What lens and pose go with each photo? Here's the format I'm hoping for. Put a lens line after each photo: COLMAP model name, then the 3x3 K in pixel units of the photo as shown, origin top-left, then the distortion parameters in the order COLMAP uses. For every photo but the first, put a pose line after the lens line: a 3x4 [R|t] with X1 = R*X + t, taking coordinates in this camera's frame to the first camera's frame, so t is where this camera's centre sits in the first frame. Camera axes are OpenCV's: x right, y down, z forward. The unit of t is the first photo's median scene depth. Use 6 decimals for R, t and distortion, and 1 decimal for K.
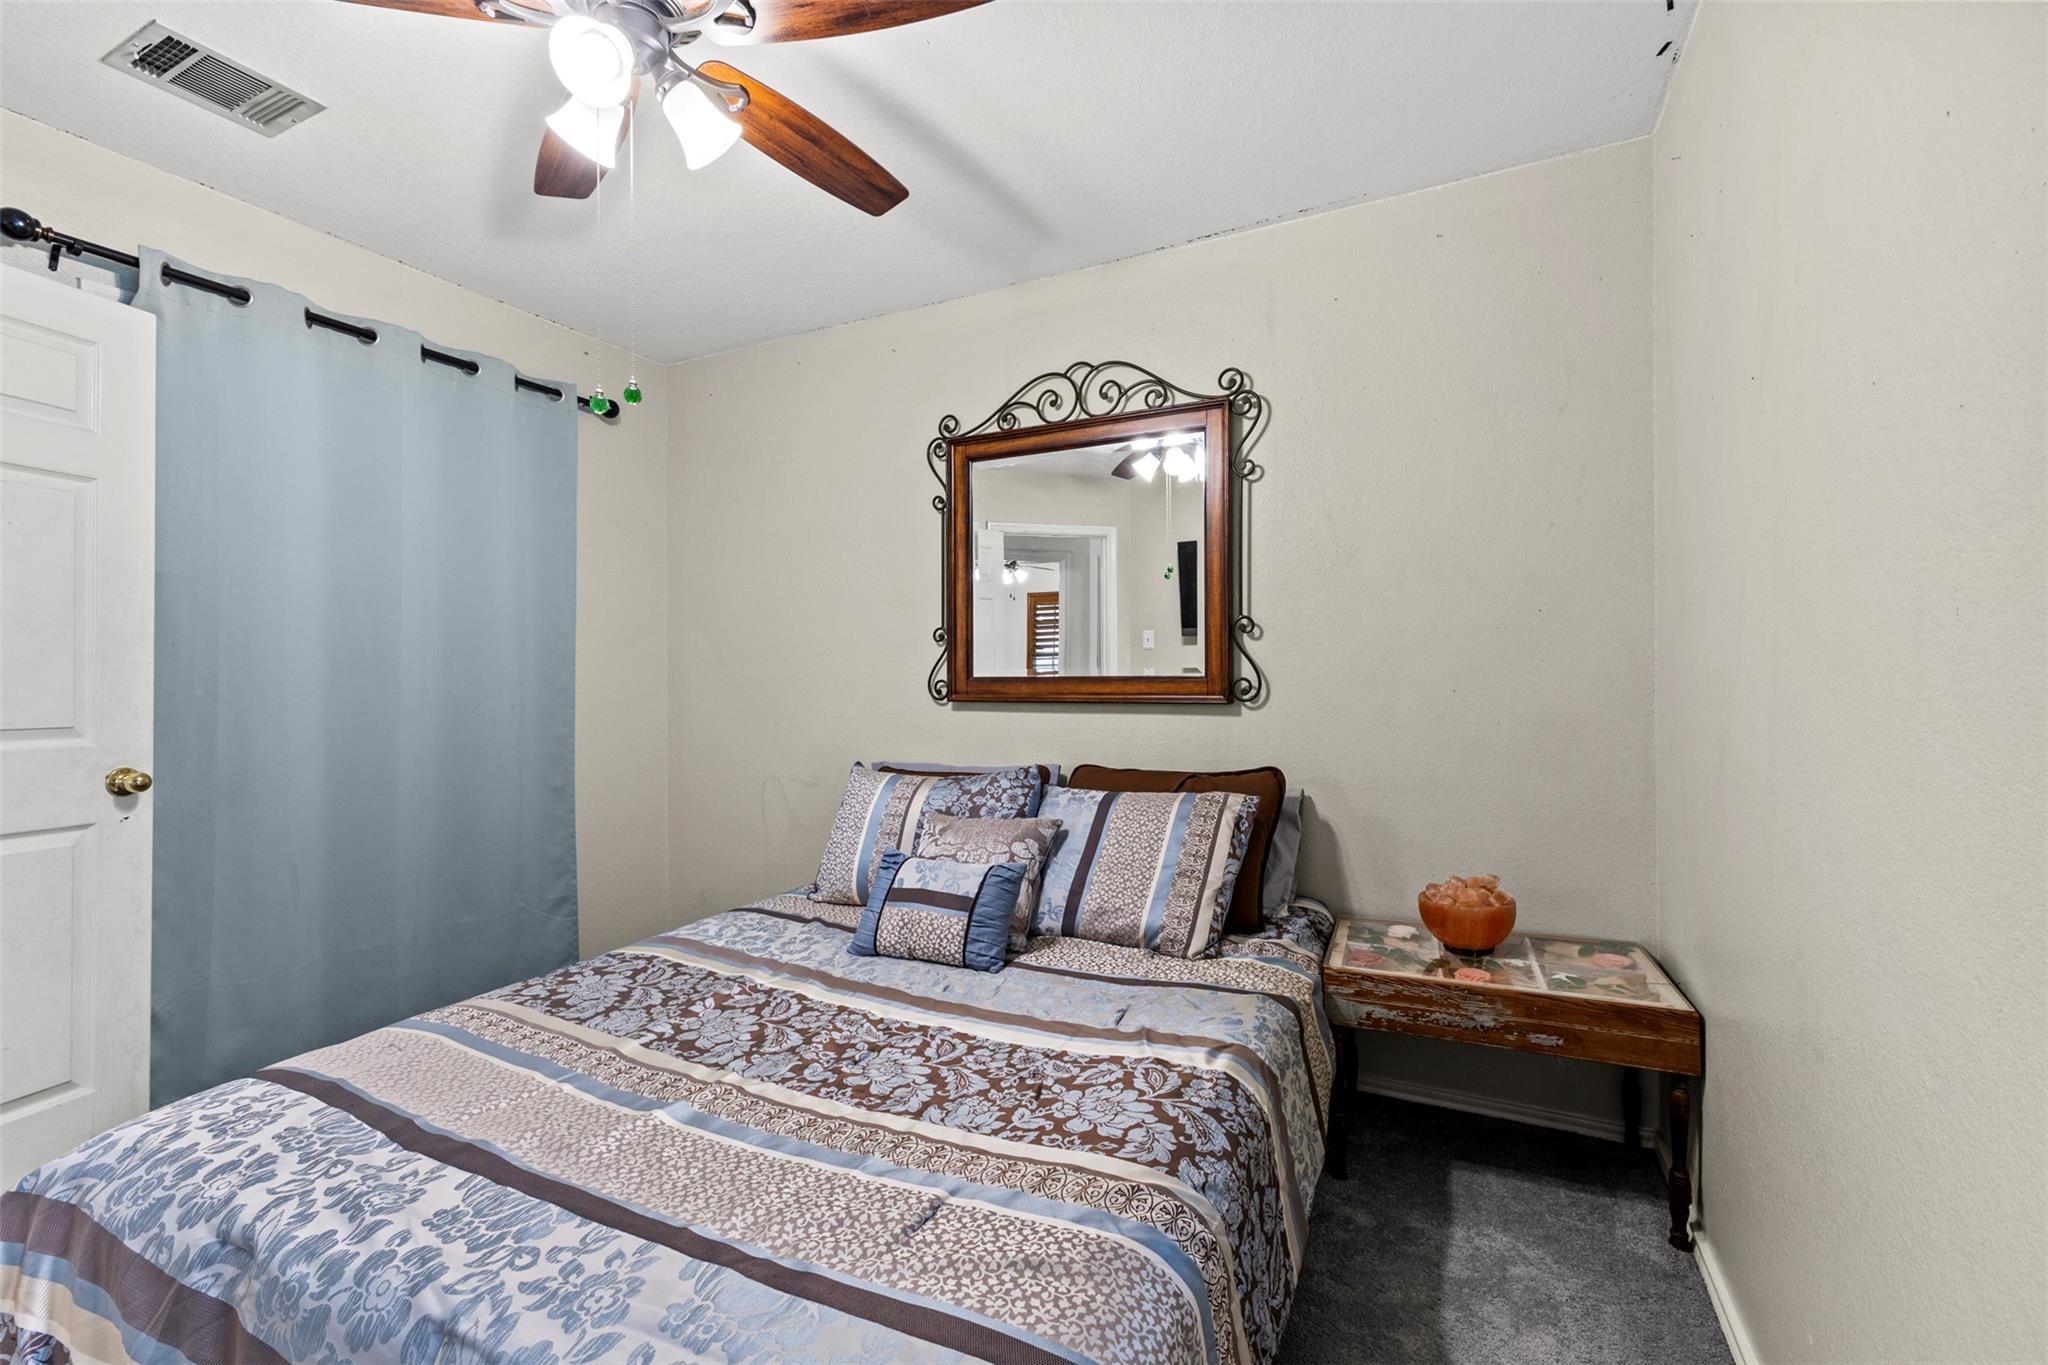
lens RADIAL K [[889.2, 0, 1033.5], [0, 889.2, 682.6], [0, 0, 1]] dist [0.013442, -0.001830]
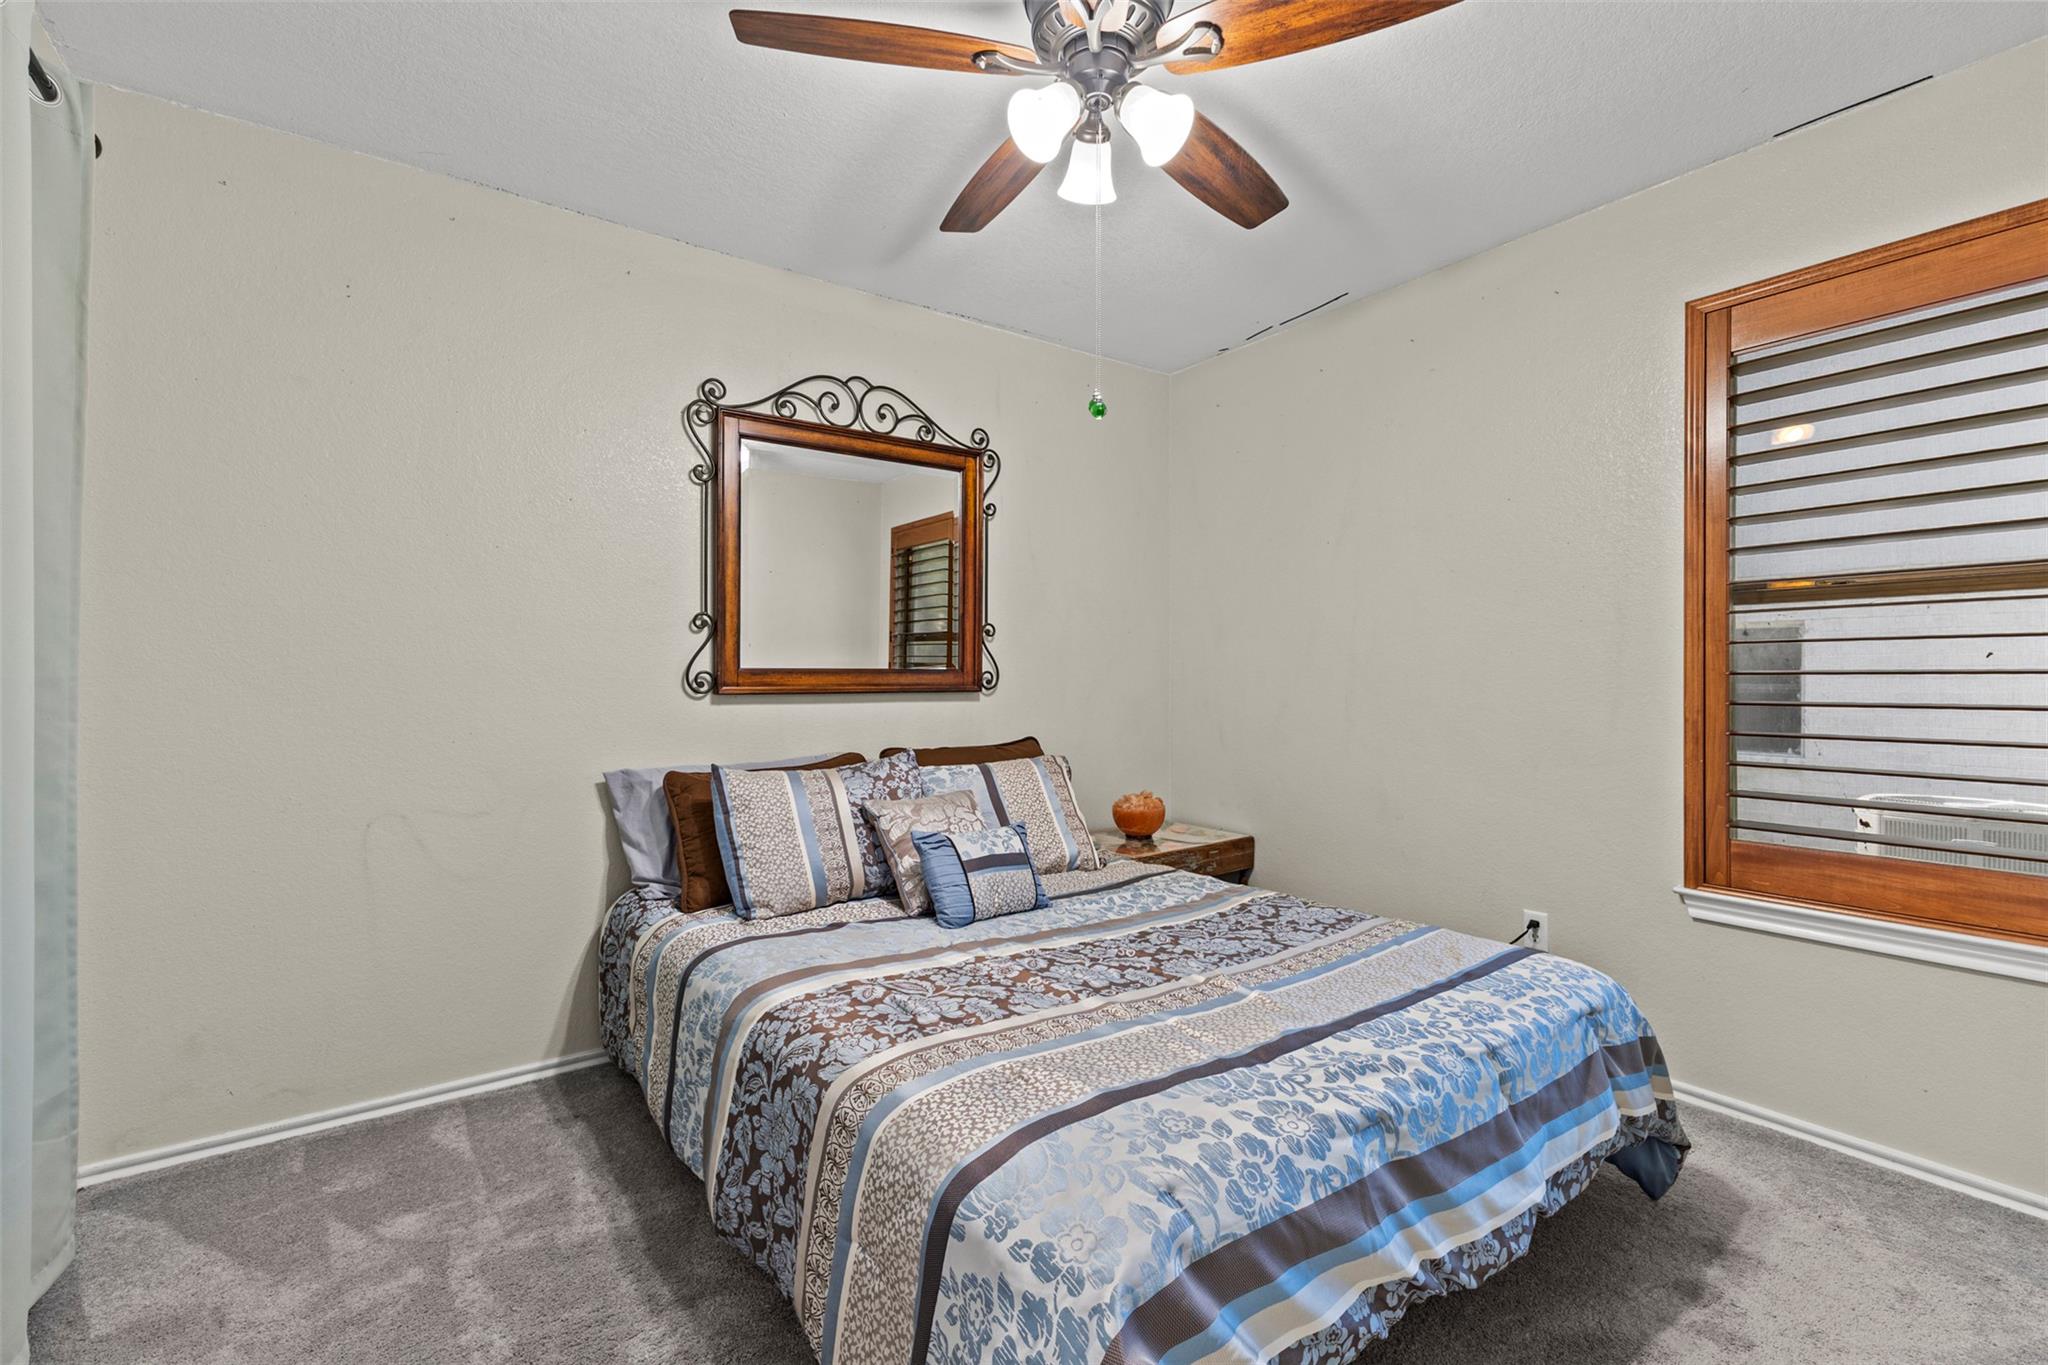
lens RADIAL K [[889.2, 0, 1039.0], [0, 889.2, 675.4], [0, 0, 1]] dist [0.013442, -0.001830]
pose [[0.460846, 0.003790, 0.887472, -0.919057], [0.003168, 0.999977, -0.005916, 0.009870], [-0.887474, 0.005537, 0.460824, 0.355428]]
